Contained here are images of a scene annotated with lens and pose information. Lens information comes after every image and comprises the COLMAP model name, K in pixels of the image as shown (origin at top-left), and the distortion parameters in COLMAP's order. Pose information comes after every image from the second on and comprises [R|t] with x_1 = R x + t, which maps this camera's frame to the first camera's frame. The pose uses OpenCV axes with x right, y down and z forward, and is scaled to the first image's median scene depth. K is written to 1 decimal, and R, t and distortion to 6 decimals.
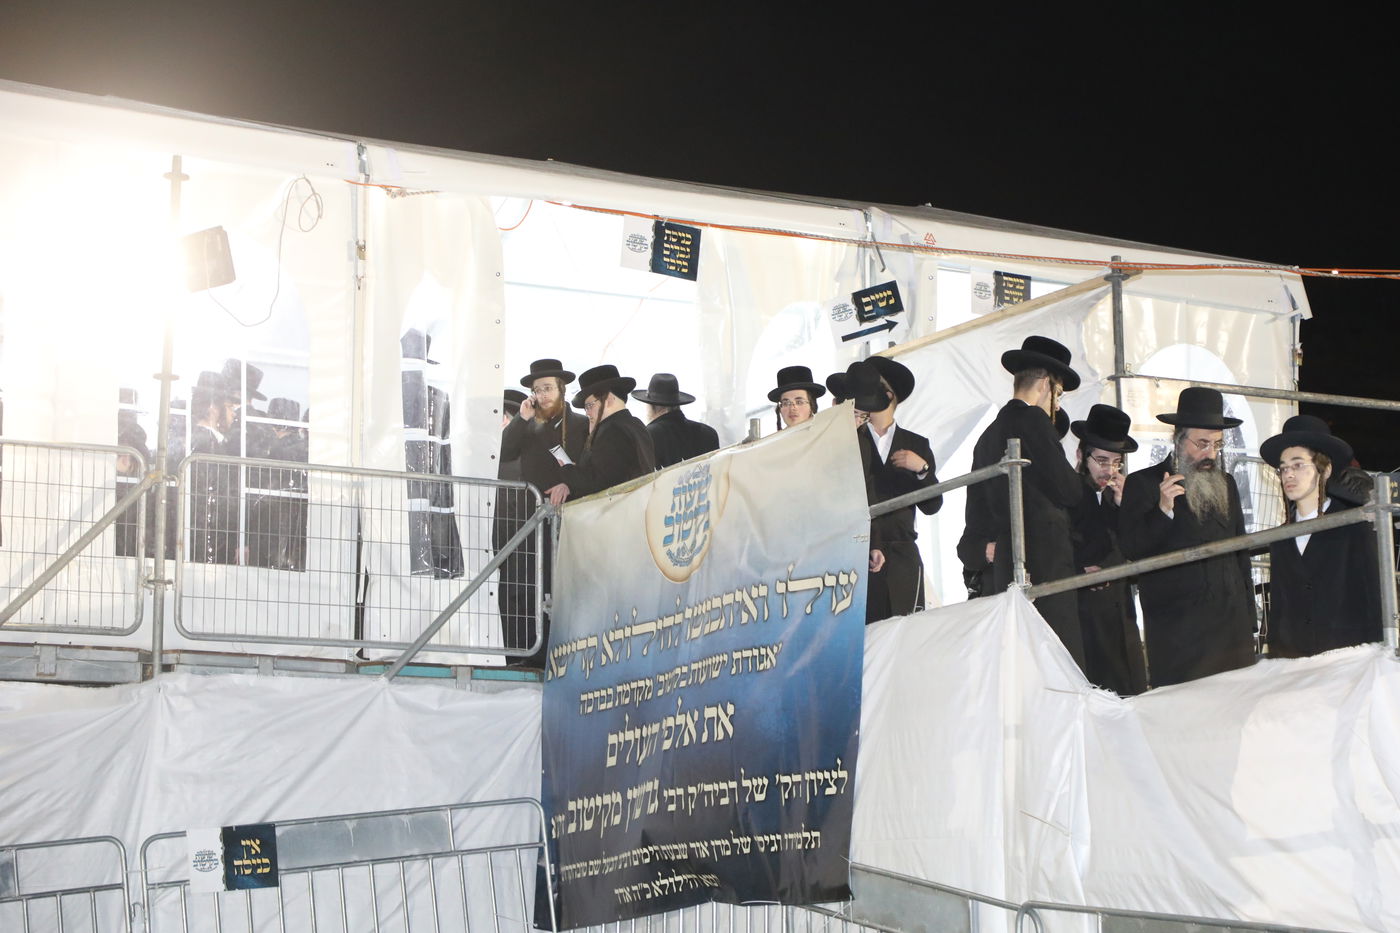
lens RADIAL K [[2988.0, 0, 715.5], [0, 2988.0, 462.9], [0, 0, 1]] dist [0.382863, -0.104761]
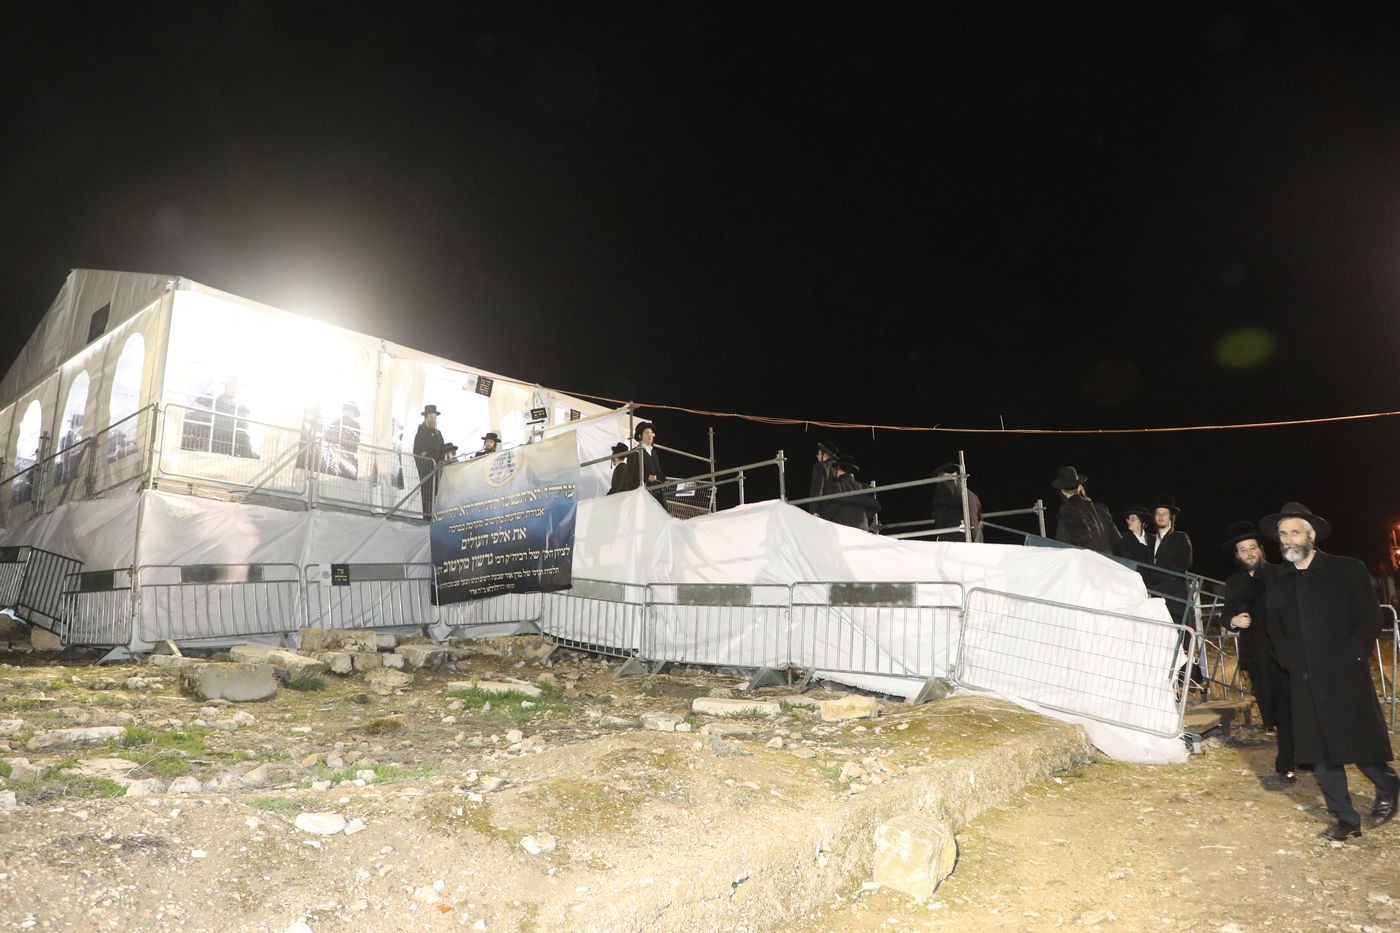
lens RADIAL K [[963.5, 0, 699.0], [0, 963.5, 480.8], [0, 0, 1]] dist [-0.070649, 0.045364]
pose [[0.926120, 0.075838, 0.369527, -0.178329], [-0.059084, 0.996655, -0.056465, 0.071310], [-0.372573, 0.030461, 0.927503, 0.029462]]
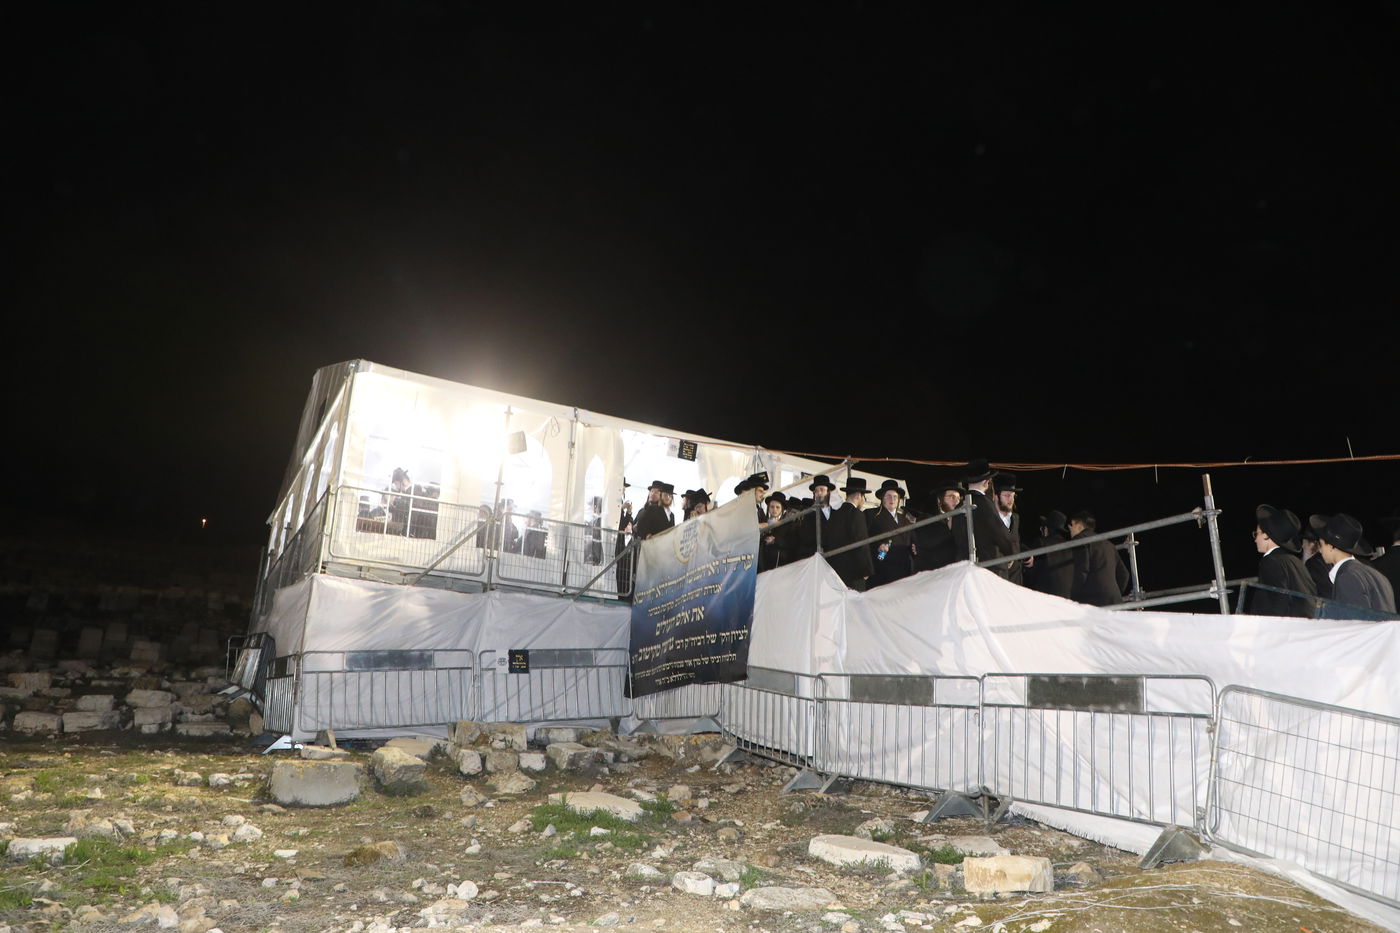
lens RADIAL K [[963.5, 0, 699.0], [0, 963.5, 480.8], [0, 0, 1]] dist [-0.070649, 0.045364]
pose [[0.999085, 0.042520, 0.004675, -0.006430], [-0.041639, 0.991729, -0.121409, 0.067675], [-0.009798, 0.121103, 0.992592, 0.144168]]
